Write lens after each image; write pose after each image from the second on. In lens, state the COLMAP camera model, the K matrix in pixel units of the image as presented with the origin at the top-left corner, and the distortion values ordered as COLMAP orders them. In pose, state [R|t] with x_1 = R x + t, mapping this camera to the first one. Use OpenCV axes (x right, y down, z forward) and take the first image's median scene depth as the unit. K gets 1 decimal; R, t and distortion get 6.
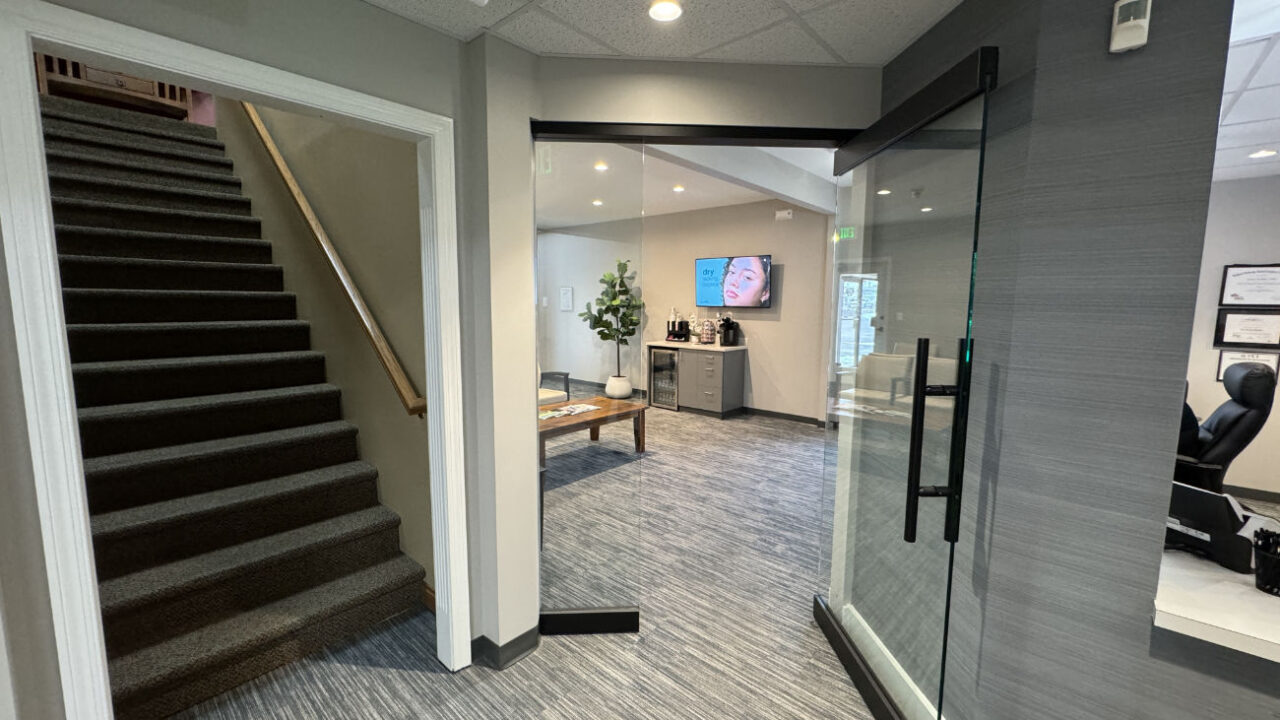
lens RADIAL K [[512.2, 0, 641.5], [0, 512.2, 357.1], [0, 0, 1]] dist [-0.000695, -0.000022]
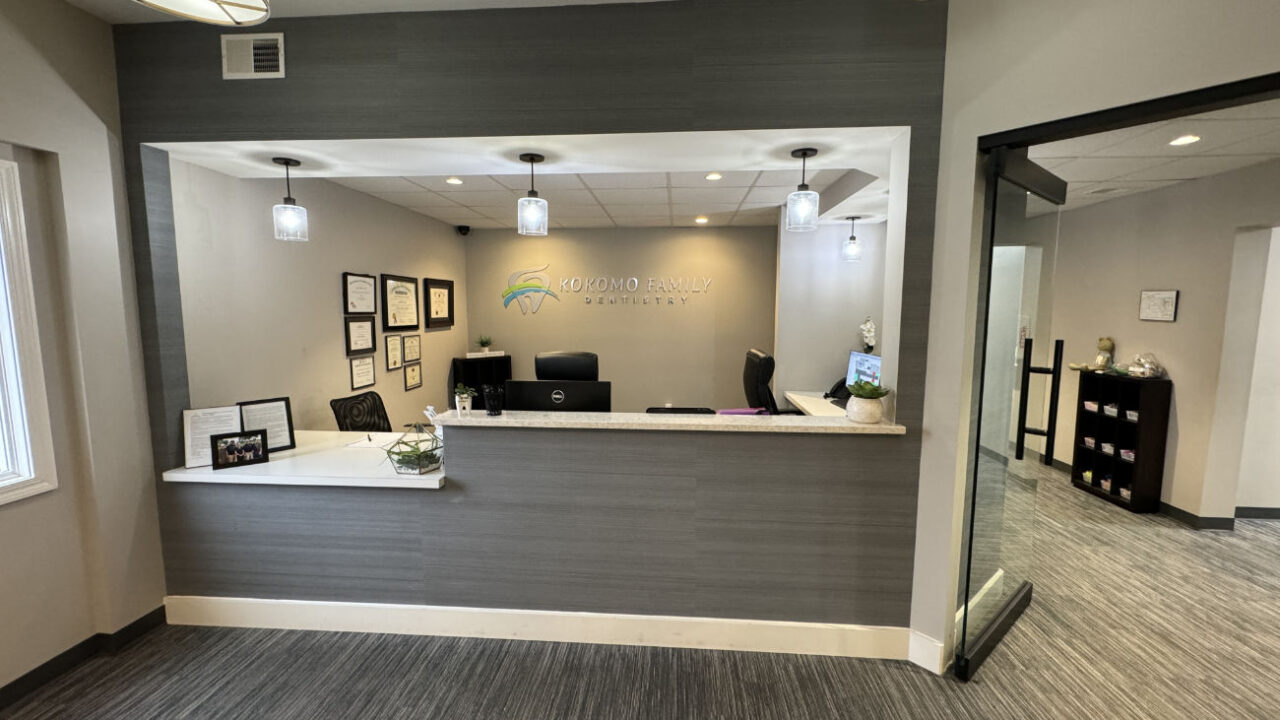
lens RADIAL K [[512.2, 0, 640.3], [0, 512.2, 357.7], [0, 0, 1]] dist [-0.000695, -0.000022]
pose [[-0.612879, -0.093427, 0.784634, 0.029387], [0.083643, 0.979736, 0.181991, -0.151031], [-0.785737, 0.177168, -0.592645, 1.170664]]
